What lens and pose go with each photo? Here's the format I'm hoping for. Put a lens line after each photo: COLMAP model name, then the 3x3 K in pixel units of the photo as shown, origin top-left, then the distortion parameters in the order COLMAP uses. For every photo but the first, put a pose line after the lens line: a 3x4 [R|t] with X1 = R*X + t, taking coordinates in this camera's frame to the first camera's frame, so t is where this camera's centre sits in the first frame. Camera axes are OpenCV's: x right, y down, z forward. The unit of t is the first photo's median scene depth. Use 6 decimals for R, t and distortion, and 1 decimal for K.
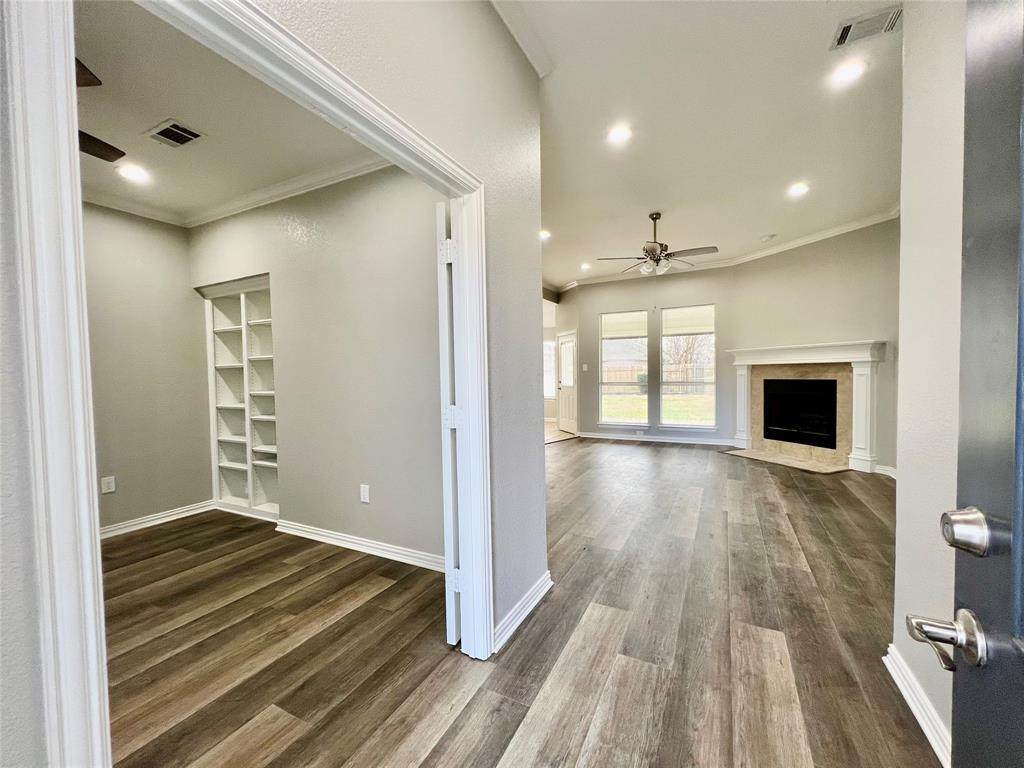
lens RADIAL K [[411.8, 0, 512.0], [0, 411.8, 384.0], [0, 0, 1]] dist [-0.004040, 0.000003]
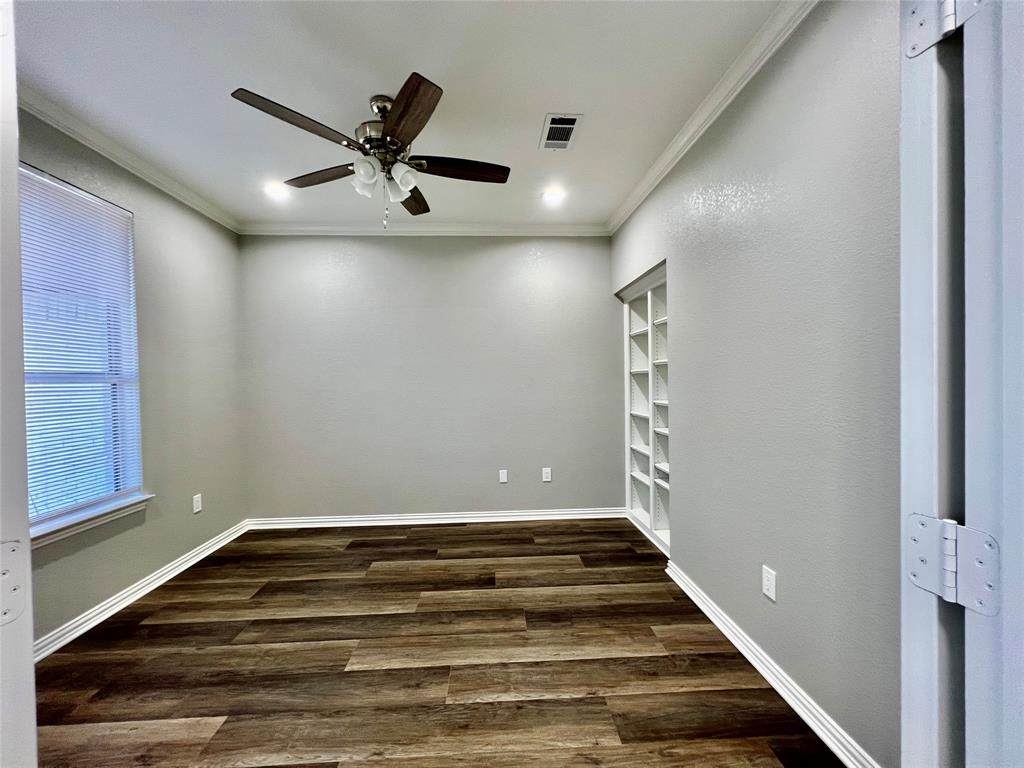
lens RADIAL K [[411.8, 0, 512.0], [0, 411.8, 384.0], [0, 0, 1]] dist [-0.004040, 0.000003]
pose [[0.505612, 0.021222, -0.862500, -0.033119], [-0.021144, 0.999702, 0.012202, -0.026040], [0.862502, 0.012067, 0.505910, 0.359896]]
